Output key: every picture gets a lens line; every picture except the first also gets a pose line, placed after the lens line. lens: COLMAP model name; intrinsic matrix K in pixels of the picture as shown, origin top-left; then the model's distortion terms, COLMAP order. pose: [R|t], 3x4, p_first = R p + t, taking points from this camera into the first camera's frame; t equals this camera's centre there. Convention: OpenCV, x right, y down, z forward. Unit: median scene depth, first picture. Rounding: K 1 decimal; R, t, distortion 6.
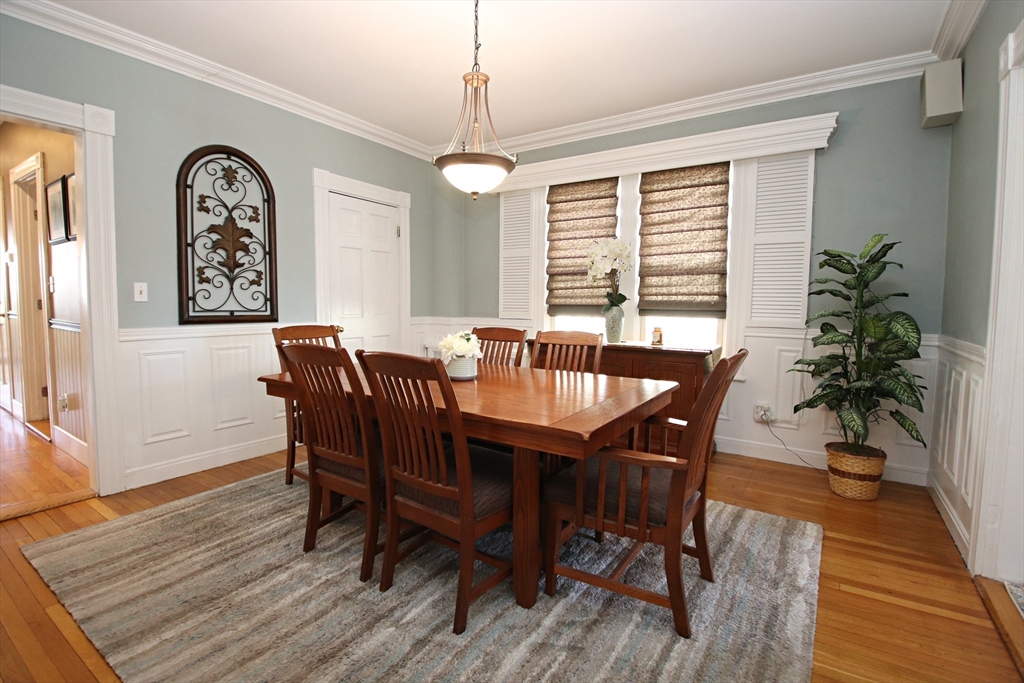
lens RADIAL K [[476.9, 0, 511.7], [0, 476.9, 332.7], [0, 0, 1]] dist [0.001655, -0.016503]
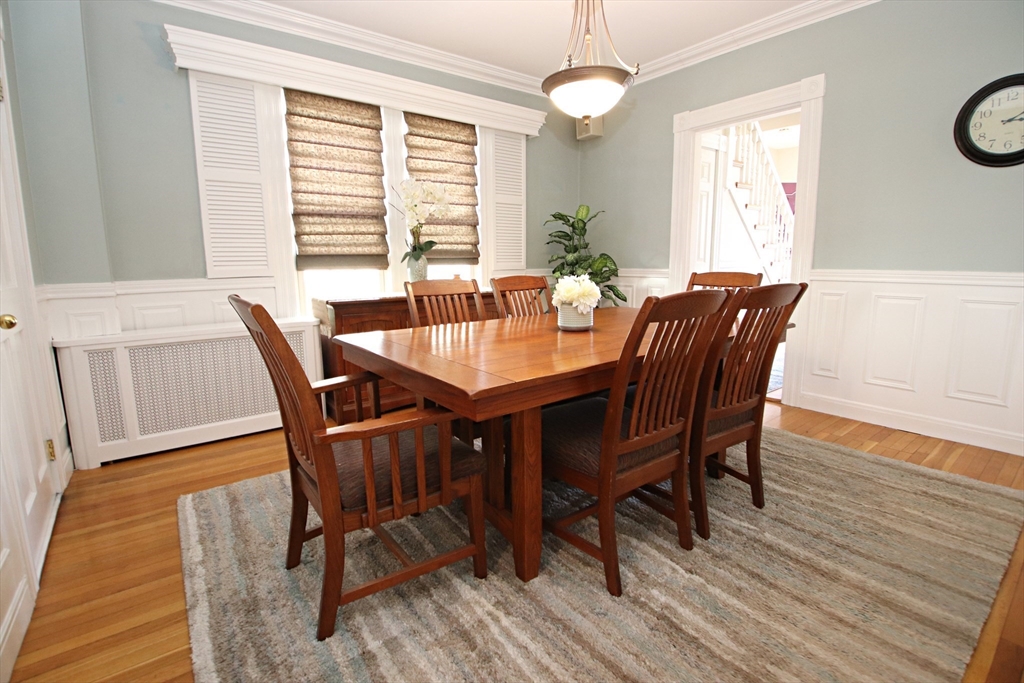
lens RADIAL K [[476.9, 0, 511.7], [0, 476.9, 332.7], [0, 0, 1]] dist [0.001655, -0.016503]
pose [[0.324315, -0.156567, 0.932902, -0.632197], [0.070194, 0.987472, 0.141323, -0.024219], [-0.943341, 0.019651, 0.331242, 0.525908]]
